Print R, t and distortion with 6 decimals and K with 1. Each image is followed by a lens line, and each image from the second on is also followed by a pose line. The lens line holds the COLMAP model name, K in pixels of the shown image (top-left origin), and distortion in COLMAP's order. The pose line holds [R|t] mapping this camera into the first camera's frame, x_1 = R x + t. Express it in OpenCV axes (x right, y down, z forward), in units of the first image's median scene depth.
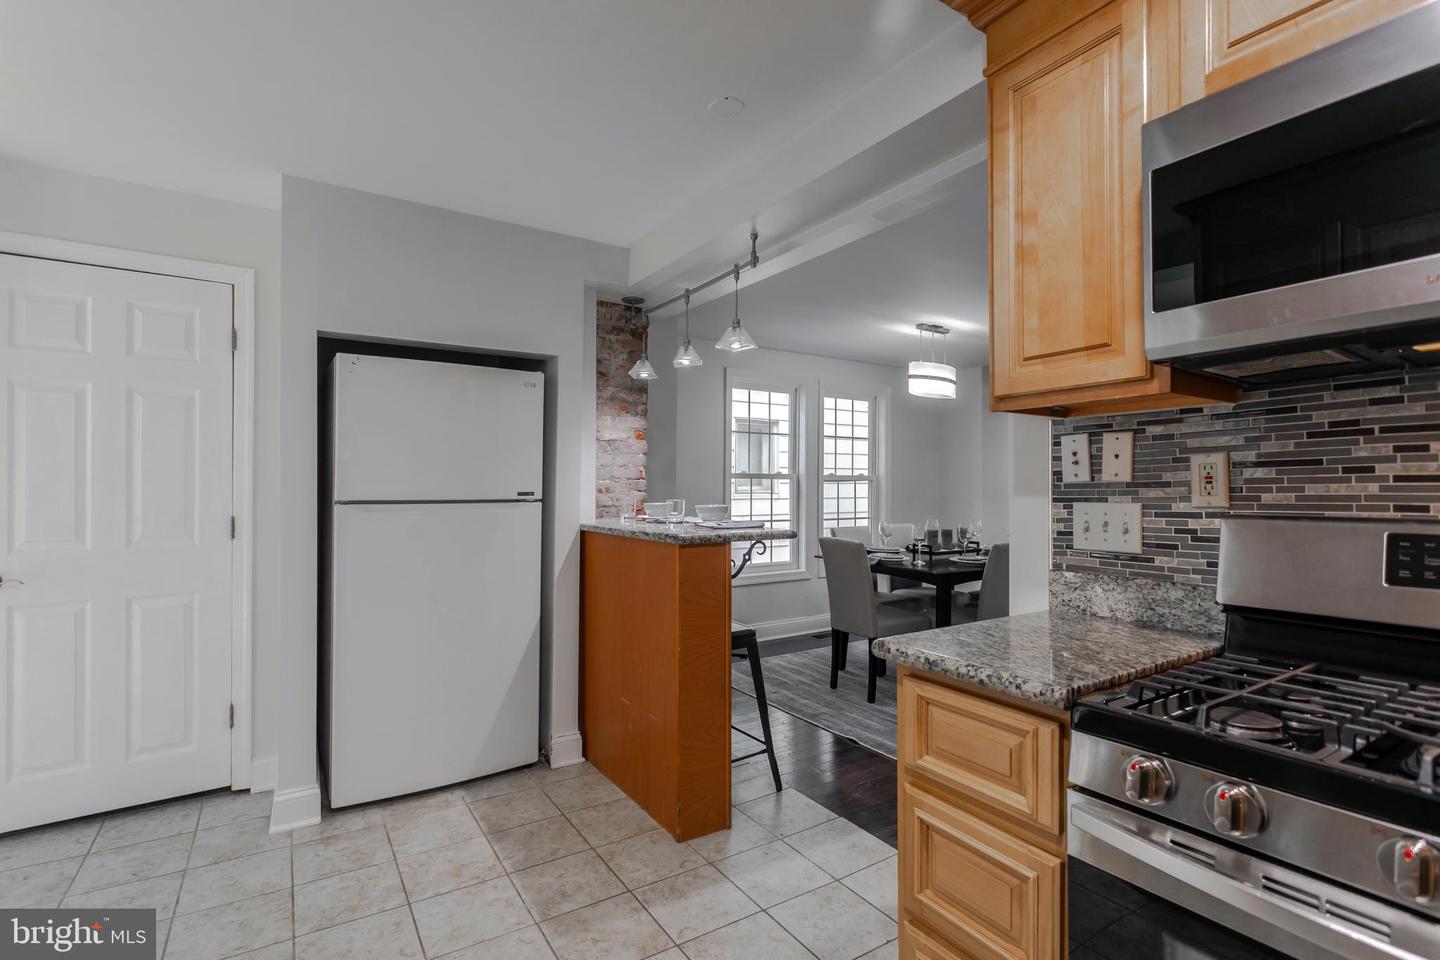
lens RADIAL K [[675.0, 0, 723.0], [0, 675.0, 484.0], [0, 0, 1]] dist [0.001326, 0.000157]
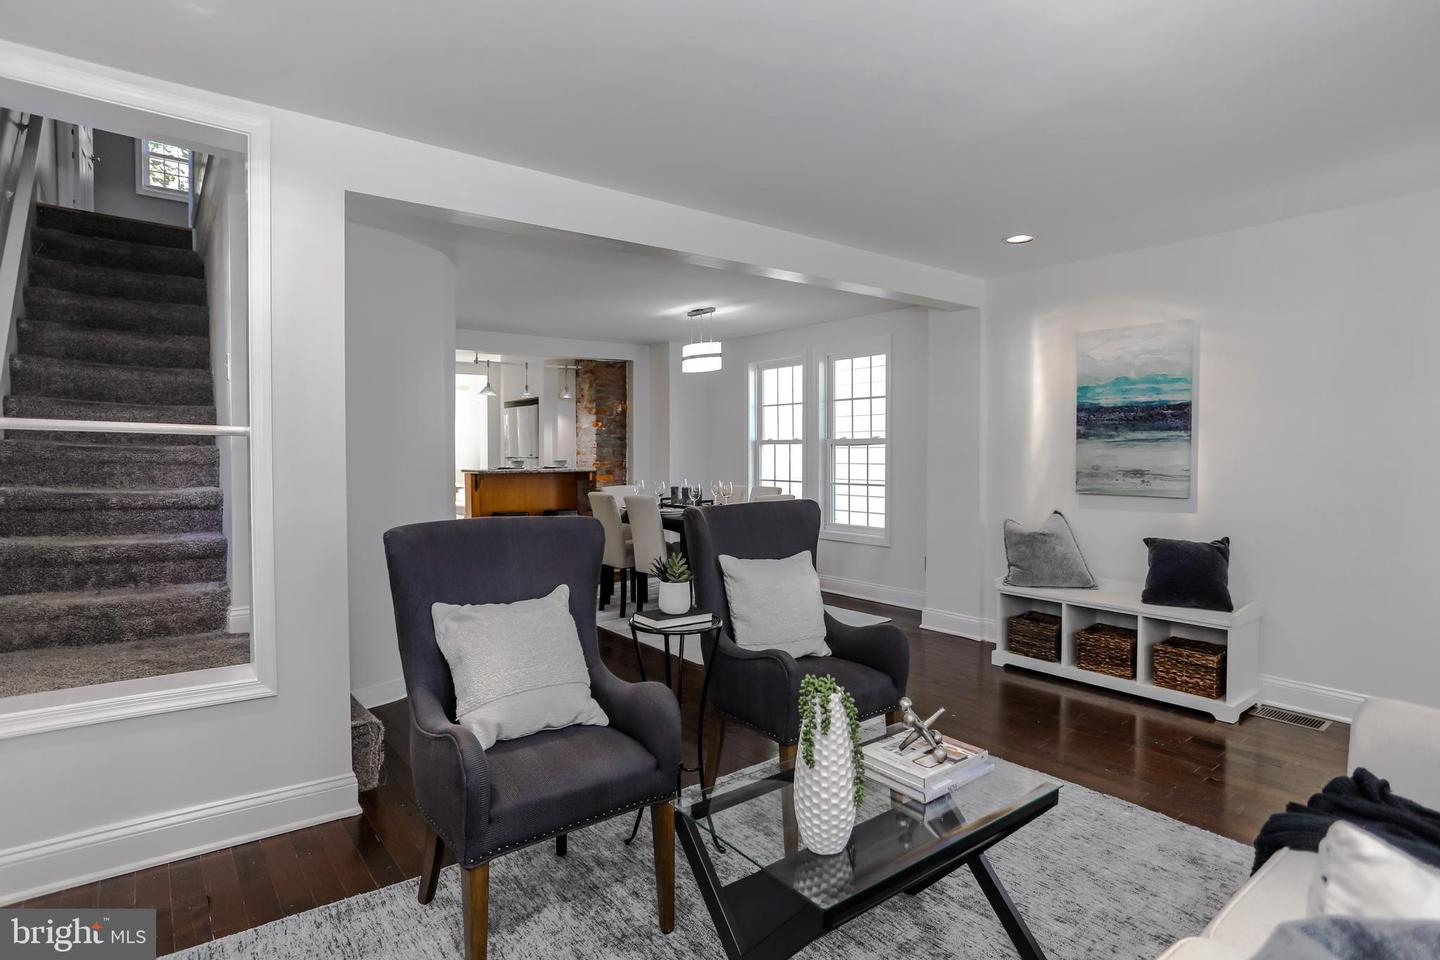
lens RADIAL K [[730.7, 0, 714.2], [0, 730.7, 472.8], [0, 0, 1]] dist [-0.001994, -0.000009]
pose [[0.065512, 0.022691, -0.997594, 1.193088], [0.005873, 0.999715, 0.023125, 0.010066], [0.997834, -0.007374, 0.065360, 0.733749]]
